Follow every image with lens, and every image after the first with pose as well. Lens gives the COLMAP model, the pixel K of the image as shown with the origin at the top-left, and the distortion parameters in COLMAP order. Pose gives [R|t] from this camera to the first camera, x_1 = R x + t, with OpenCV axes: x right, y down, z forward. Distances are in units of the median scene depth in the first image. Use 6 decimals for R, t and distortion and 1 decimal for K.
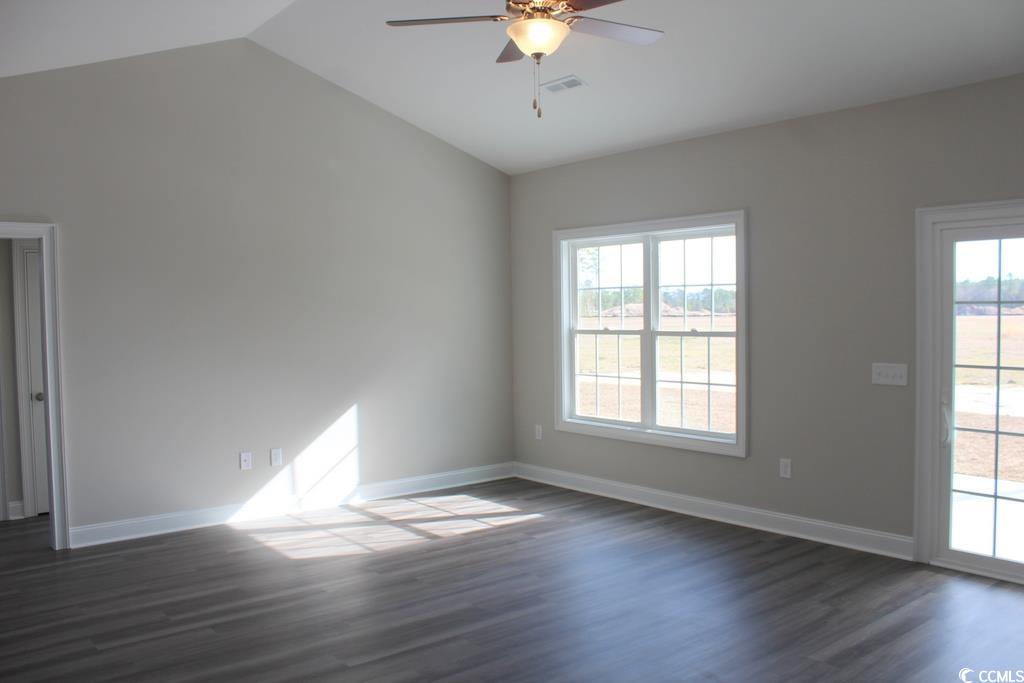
lens RADIAL K [[847.9, 0, 508.8], [0, 847.9, 345.6], [0, 0, 1]] dist [-0.163760, 0.146013]
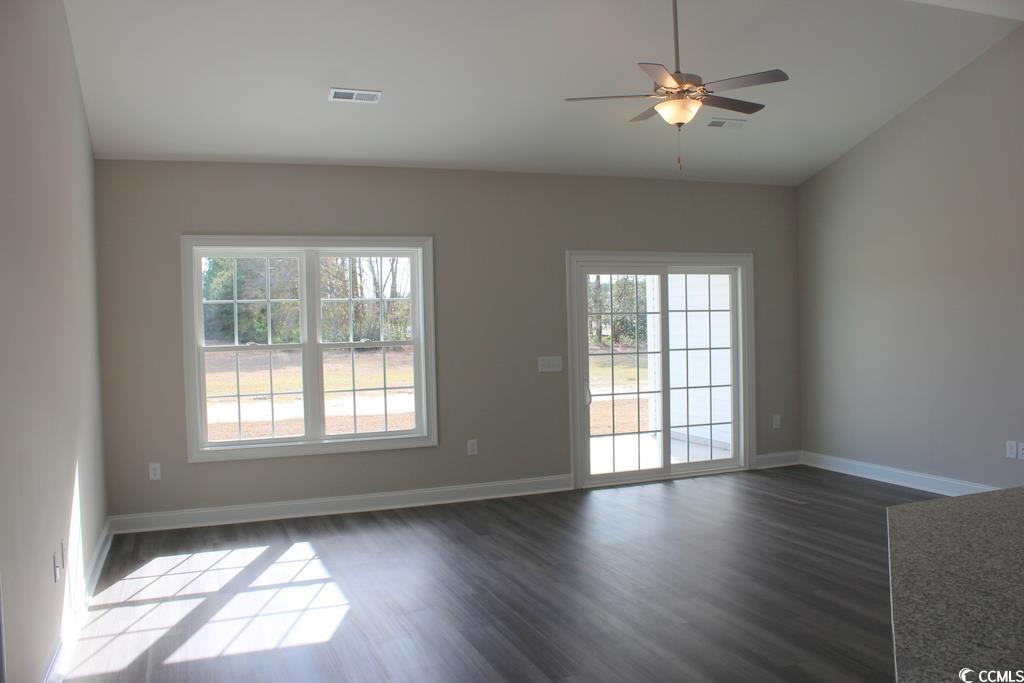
lens RADIAL K [[847.9, 0, 508.8], [0, 847.9, 345.6], [0, 0, 1]] dist [-0.163760, 0.146013]
pose [[0.306279, -0.021324, 0.951703, -0.807882], [0.059710, 0.998211, 0.003151, -0.005644], [-0.950067, 0.055861, 0.307004, 0.517338]]
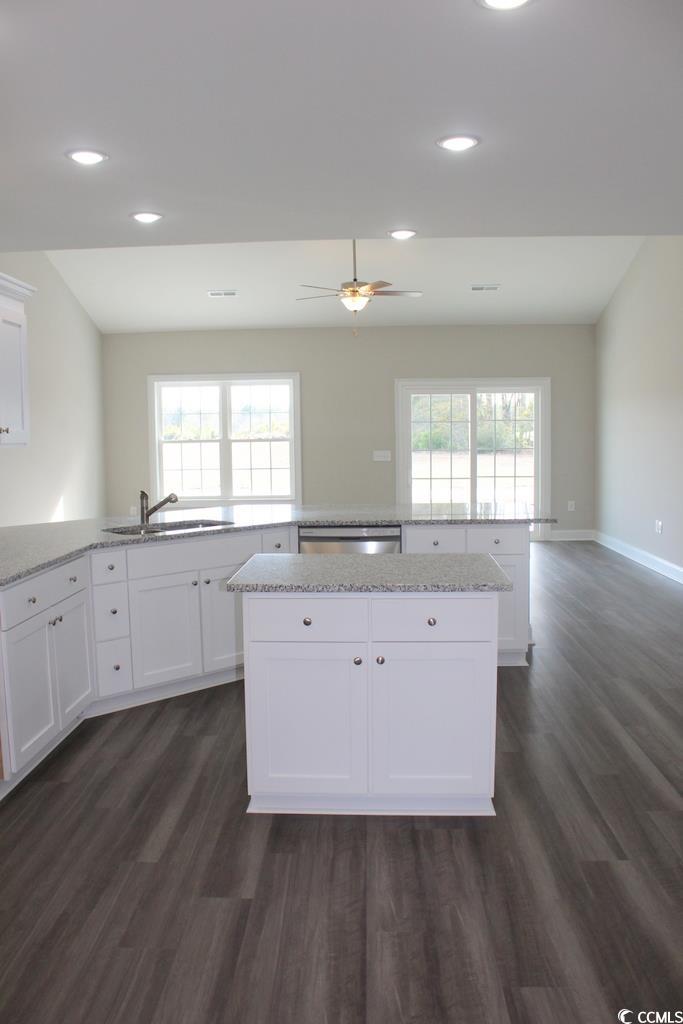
lens RADIAL K [[847.9, 0, 341.5], [0, 847.9, 512.0], [0, 0, 1]] dist [-0.163760, 0.146013]
pose [[0.656649, -0.067683, 0.751154, -1.051246], [0.037038, 0.997657, 0.057516, 0.041444], [-0.753287, -0.009946, 0.657617, -0.295815]]
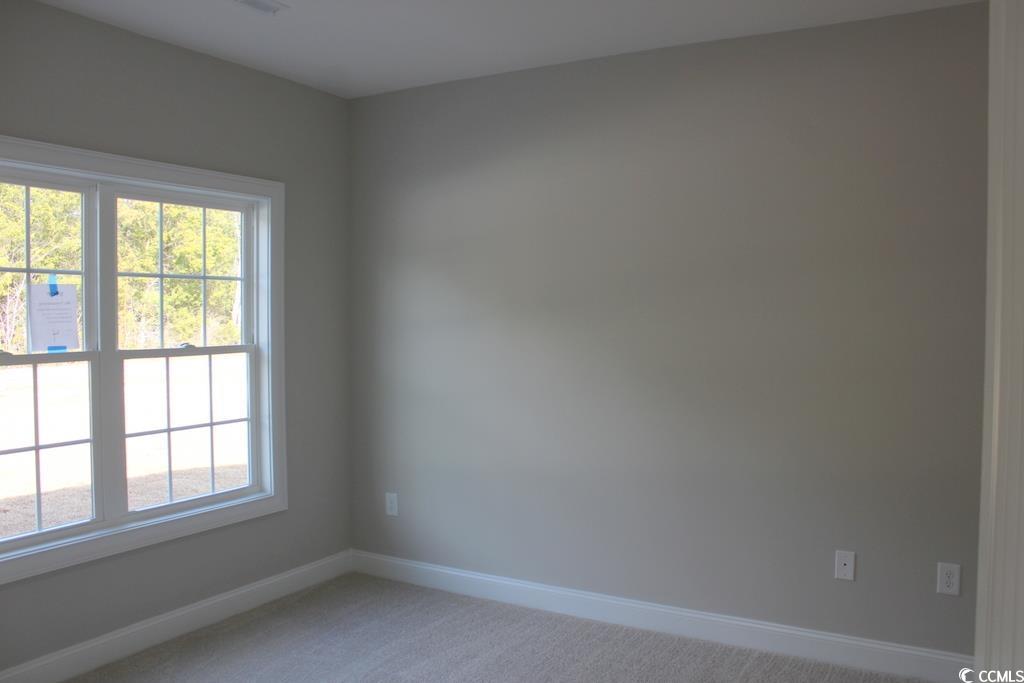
lens RADIAL K [[847.9, 0, 508.8], [0, 847.9, 345.6], [0, 0, 1]] dist [-0.163760, 0.146013]
pose [[-0.354153, -0.023627, 0.934889, -0.490038], [0.043432, 0.998187, 0.041680, -0.036216], [-0.934178, 0.055365, -0.352485, 1.048854]]
